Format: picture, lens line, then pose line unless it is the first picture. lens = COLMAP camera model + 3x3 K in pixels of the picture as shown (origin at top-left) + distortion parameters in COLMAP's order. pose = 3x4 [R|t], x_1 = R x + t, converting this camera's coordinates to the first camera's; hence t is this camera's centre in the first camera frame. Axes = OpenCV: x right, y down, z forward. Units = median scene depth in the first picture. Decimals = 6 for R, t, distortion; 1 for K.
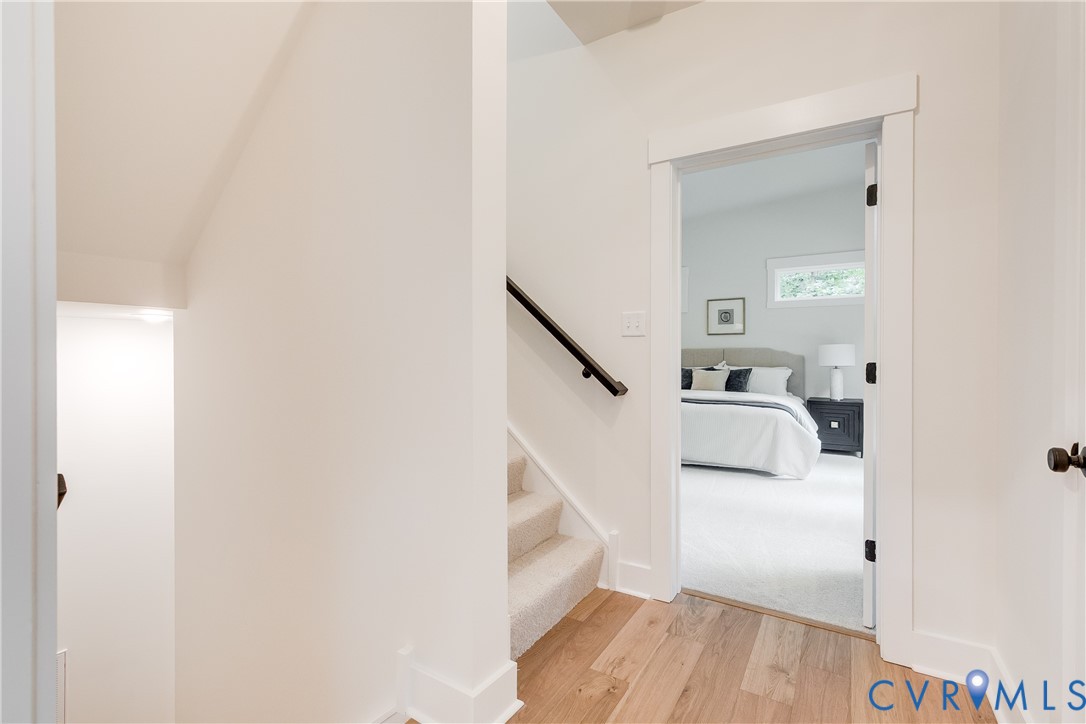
lens RADIAL K [[496.2, 0, 538.8], [0, 496.2, 354.1], [0, 0, 1]] dist [0.002994, -0.000865]
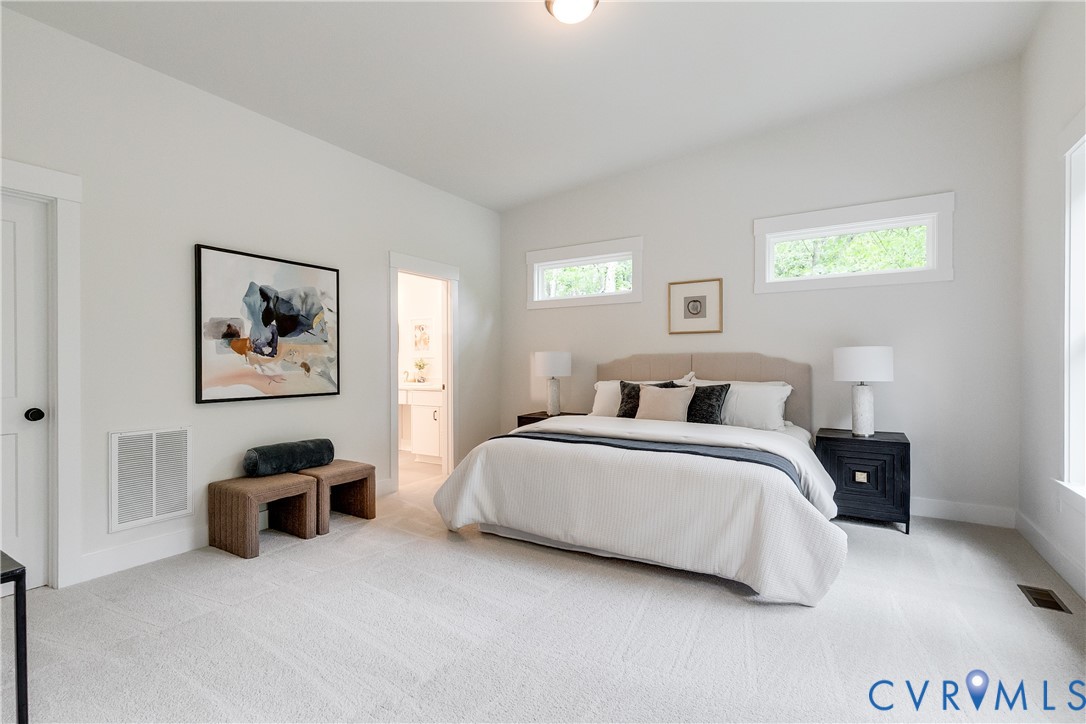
lens RADIAL K [[496.2, 0, 540.2], [0, 496.2, 361.3], [0, 0, 1]] dist [0.002994, -0.000865]
pose [[0.999996, -0.002616, -0.000855, 0.183064], [0.002618, 0.999994, 0.002254, -0.003479], [0.000849, -0.002256, 0.999997, 0.354129]]
